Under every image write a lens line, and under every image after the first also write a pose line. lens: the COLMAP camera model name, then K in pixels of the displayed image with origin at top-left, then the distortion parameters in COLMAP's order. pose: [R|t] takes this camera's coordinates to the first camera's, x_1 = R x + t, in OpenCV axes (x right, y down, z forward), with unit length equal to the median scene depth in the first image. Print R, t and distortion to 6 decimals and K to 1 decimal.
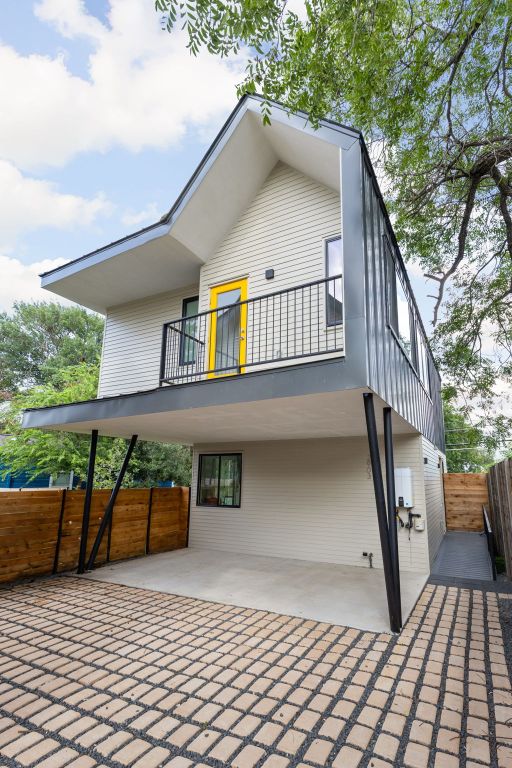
lens RADIAL K [[348.3, 0, 255.7], [0, 348.3, 361.6], [0, 0, 1]] dist [0.001758, 0.000023]
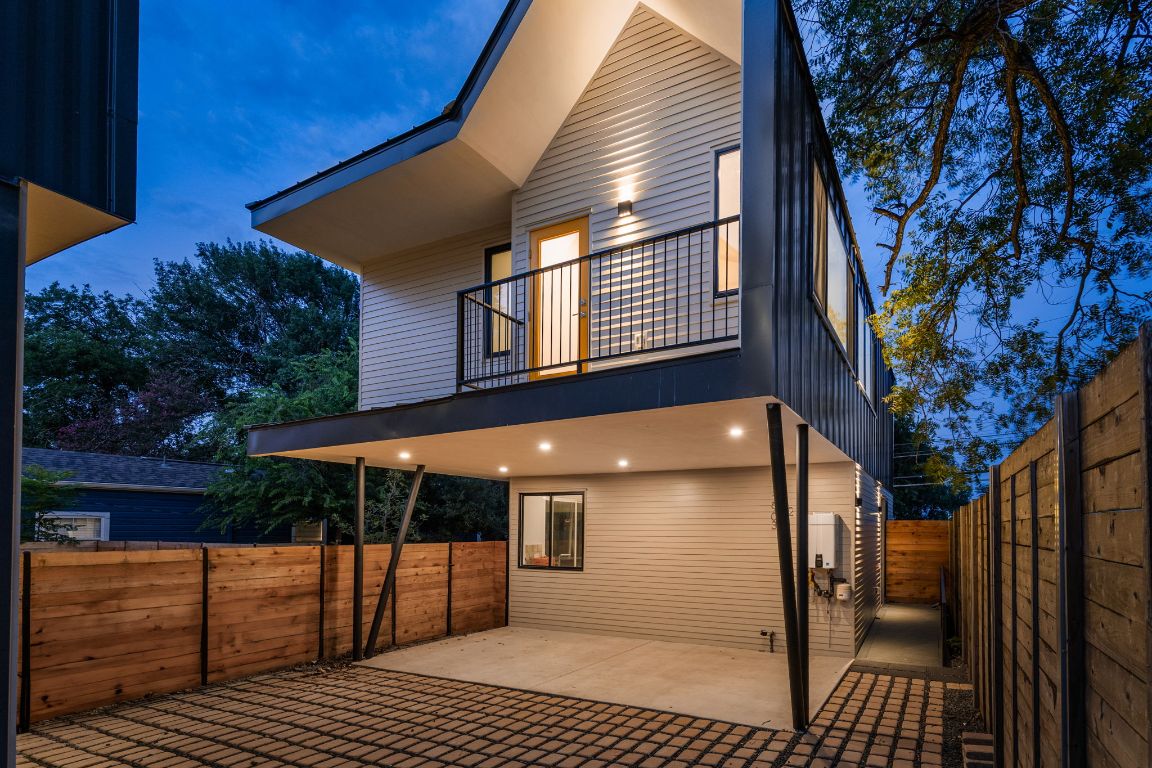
lens RADIAL K [[608.9, 0, 576.0], [0, 608.9, 384.0], [0, 0, 1]] dist [0.005203, 0.000825]
pose [[0.999240, -0.008734, -0.037981, -0.009895], [0.011912, 0.996371, 0.084280, -0.040171], [0.037107, -0.084668, 0.995718, -0.141077]]
